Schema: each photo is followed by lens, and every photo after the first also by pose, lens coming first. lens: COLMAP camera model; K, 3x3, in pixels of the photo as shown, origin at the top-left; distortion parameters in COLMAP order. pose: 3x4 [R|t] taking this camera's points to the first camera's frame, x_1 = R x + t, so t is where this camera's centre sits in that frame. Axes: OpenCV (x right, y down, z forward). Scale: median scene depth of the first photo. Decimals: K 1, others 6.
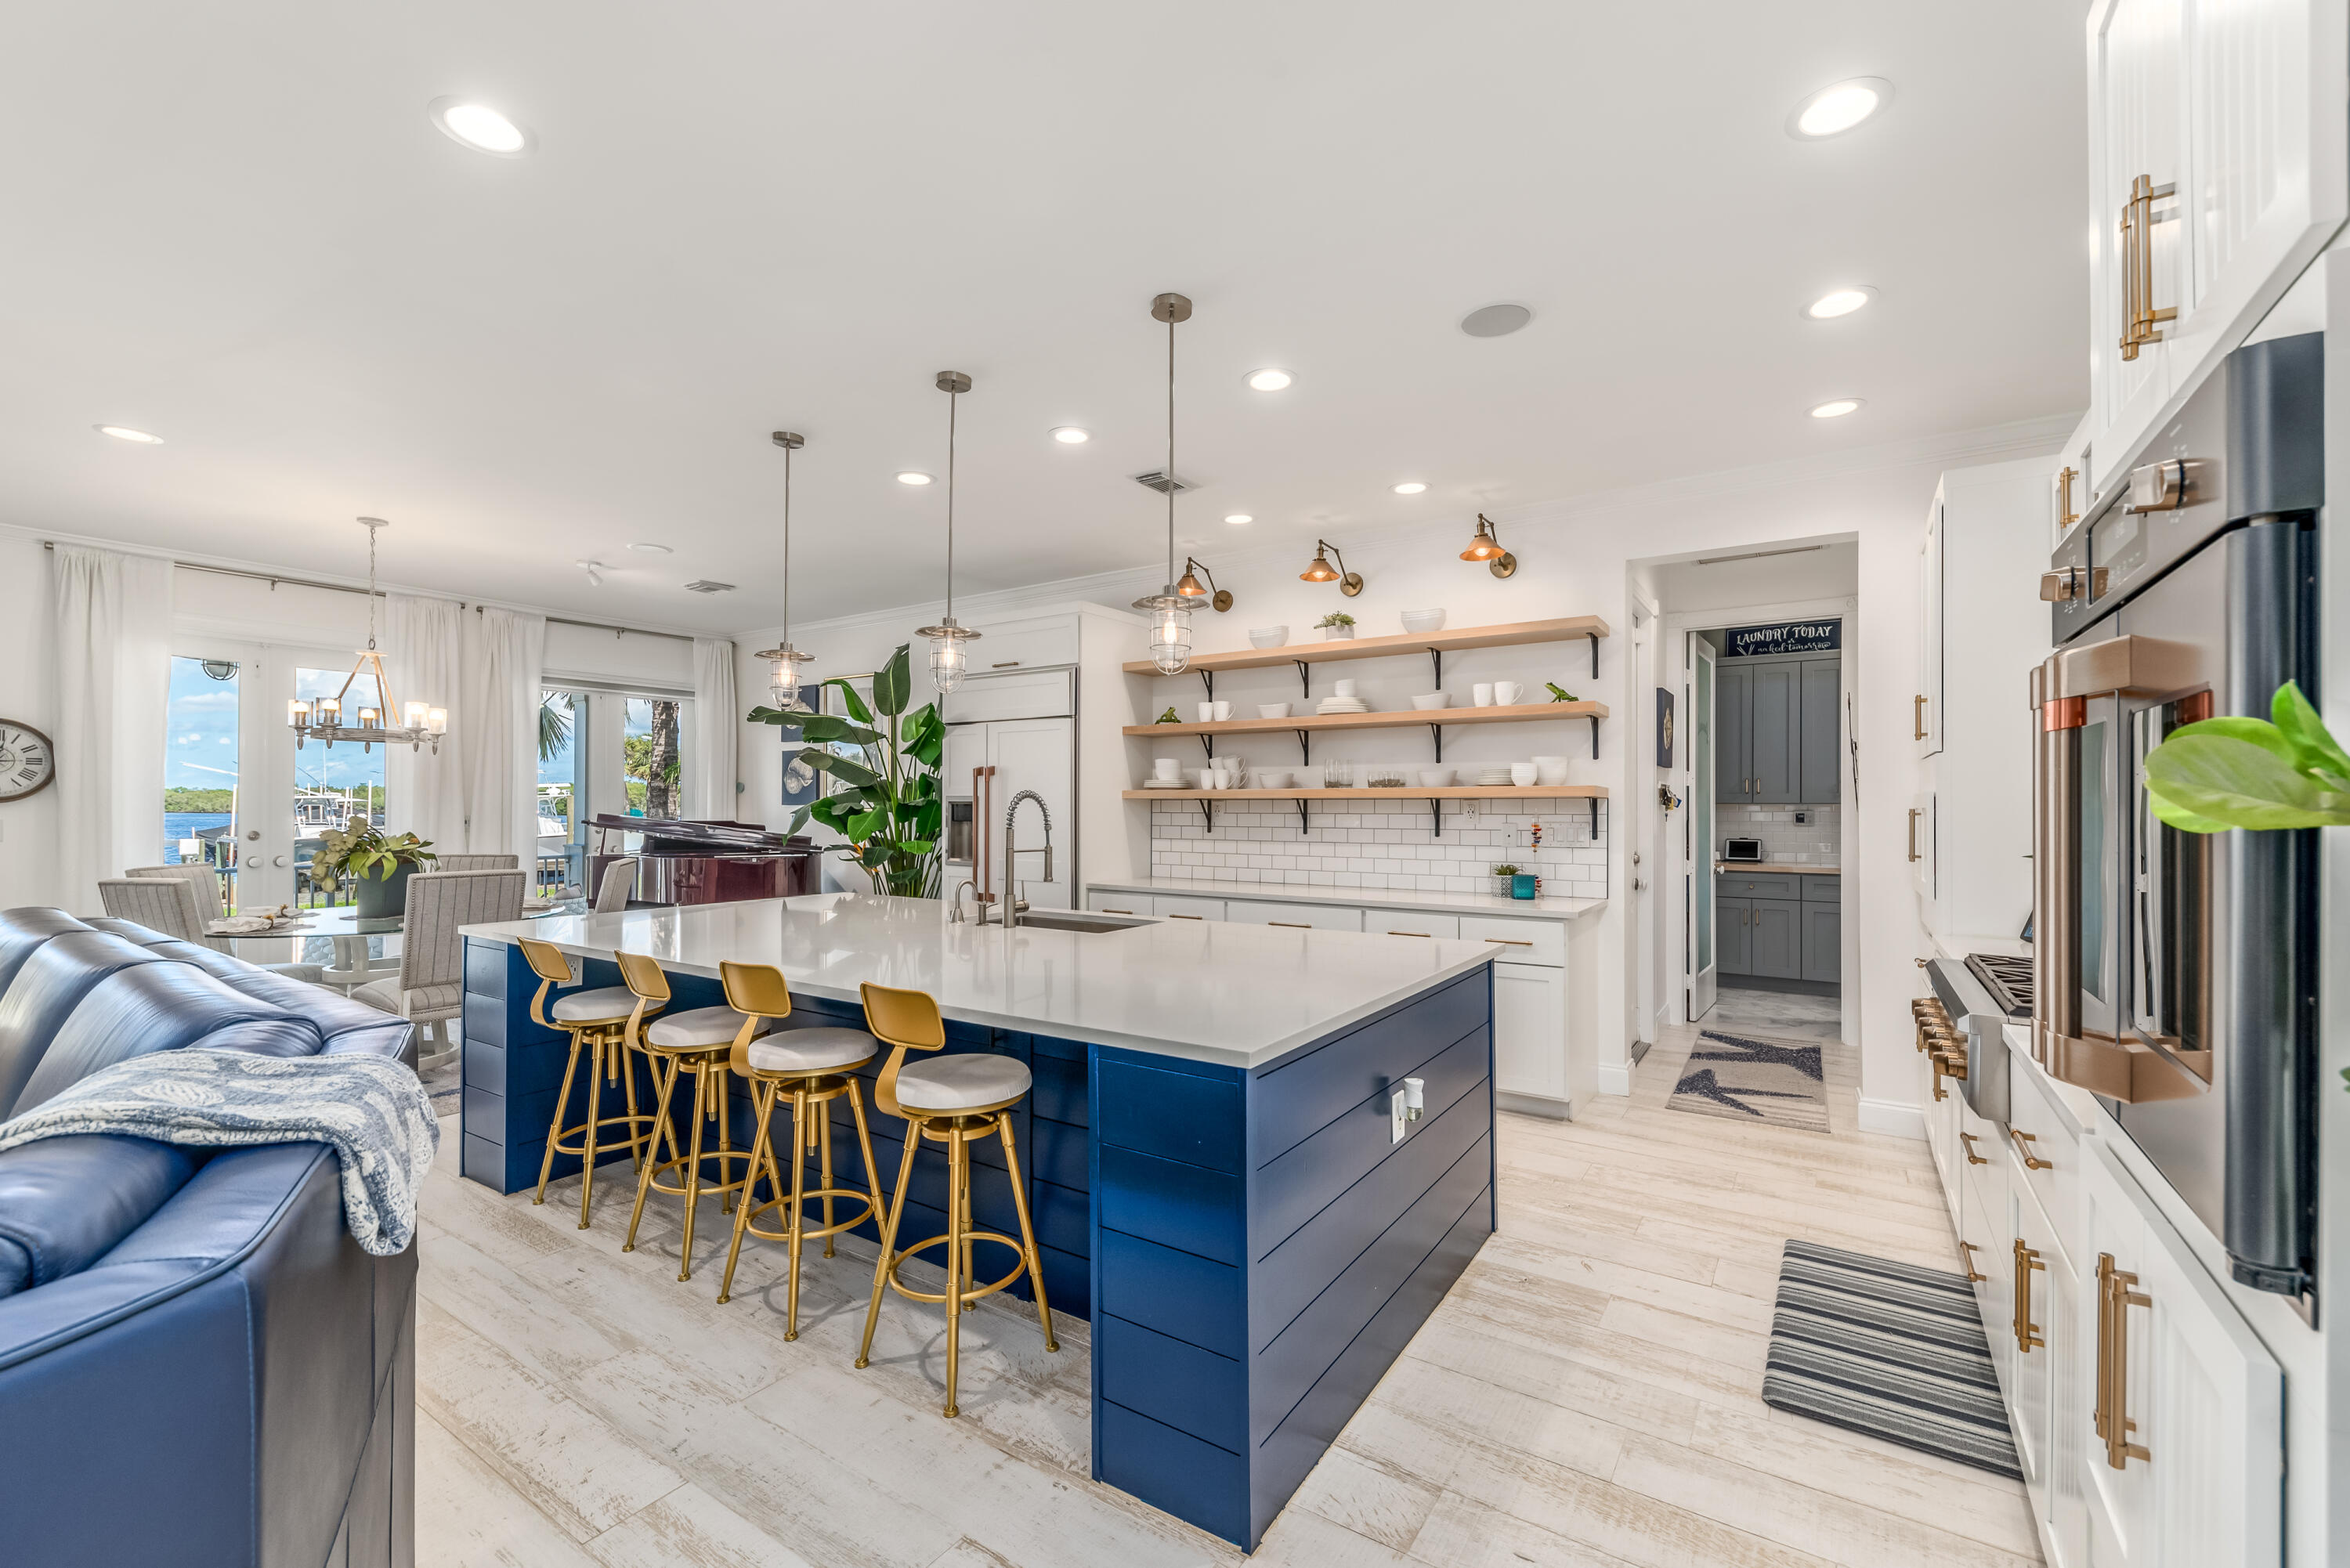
lens RADIAL K [[904.4, 0, 1166.3], [0, 904.4, 801.5], [0, 0, 1]] dist [-0.014572, 0.000086]
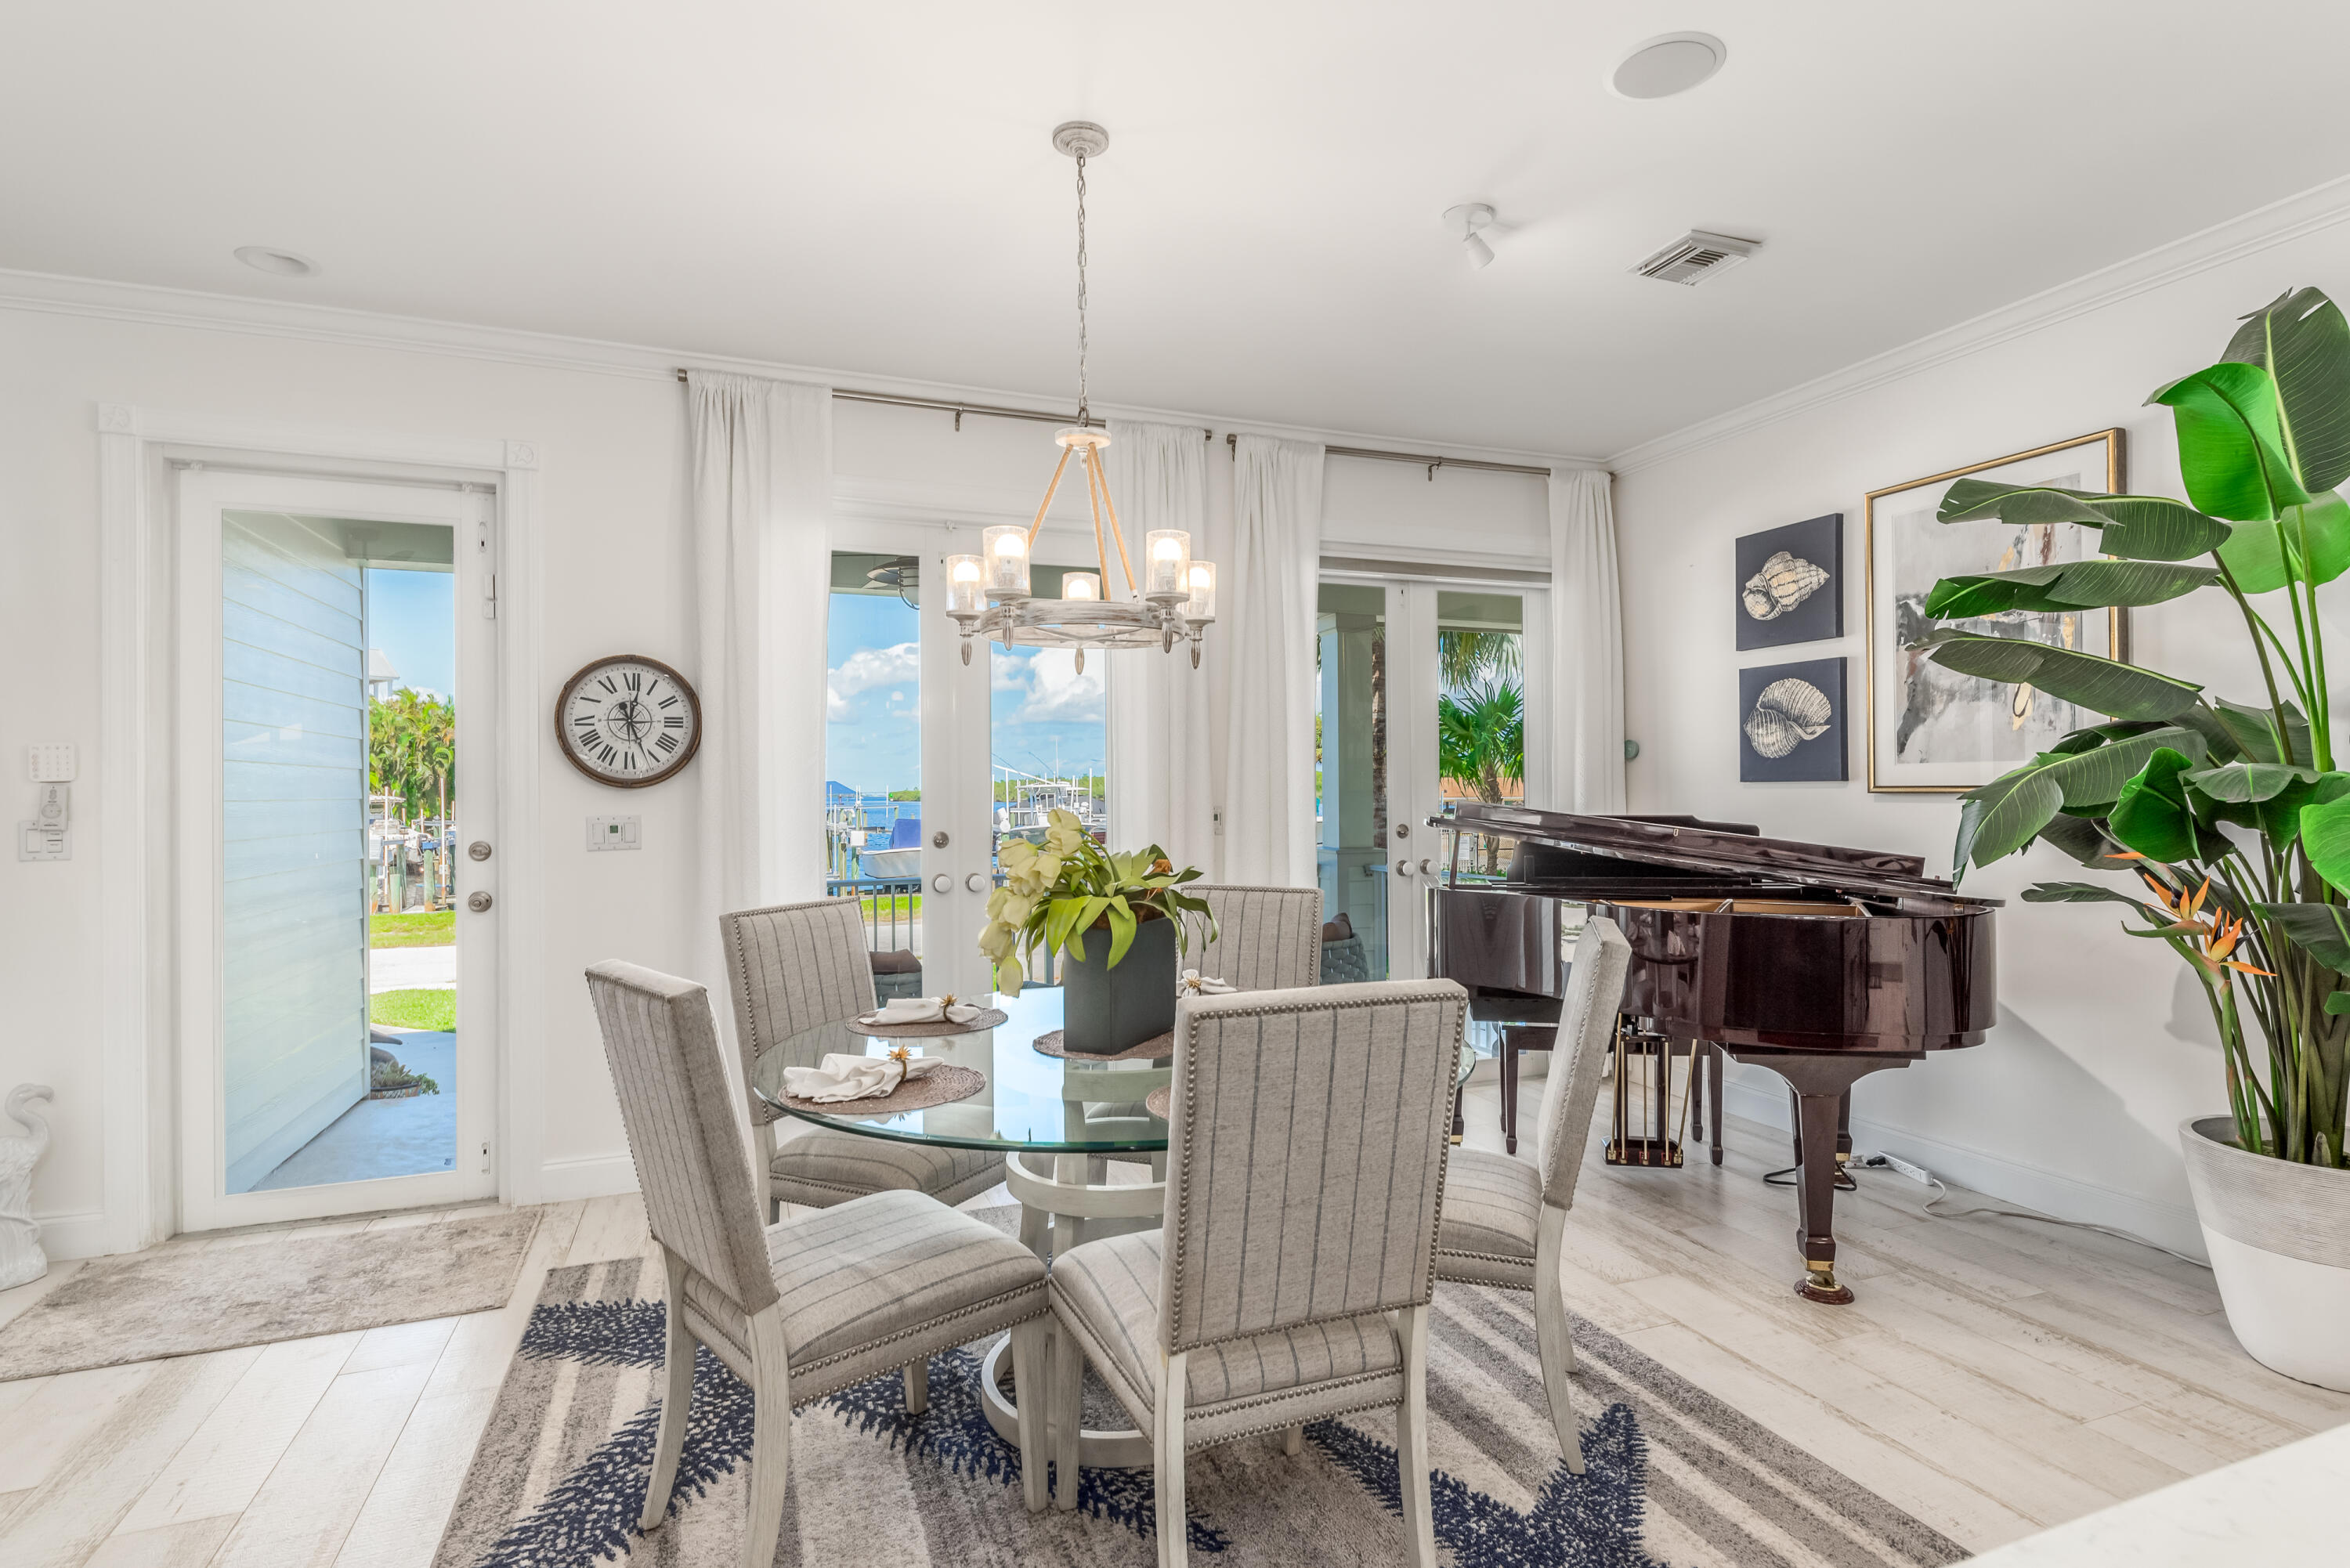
lens RADIAL K [[904.4, 0, 1166.3], [0, 904.4, 801.5], [0, 0, 1]] dist [-0.014572, 0.000086]
pose [[0.798248, -0.004278, -0.602313, -0.584491], [0.013388, 0.999854, 0.010642, 0.008276], [0.602180, -0.016559, 0.798189, 0.661875]]
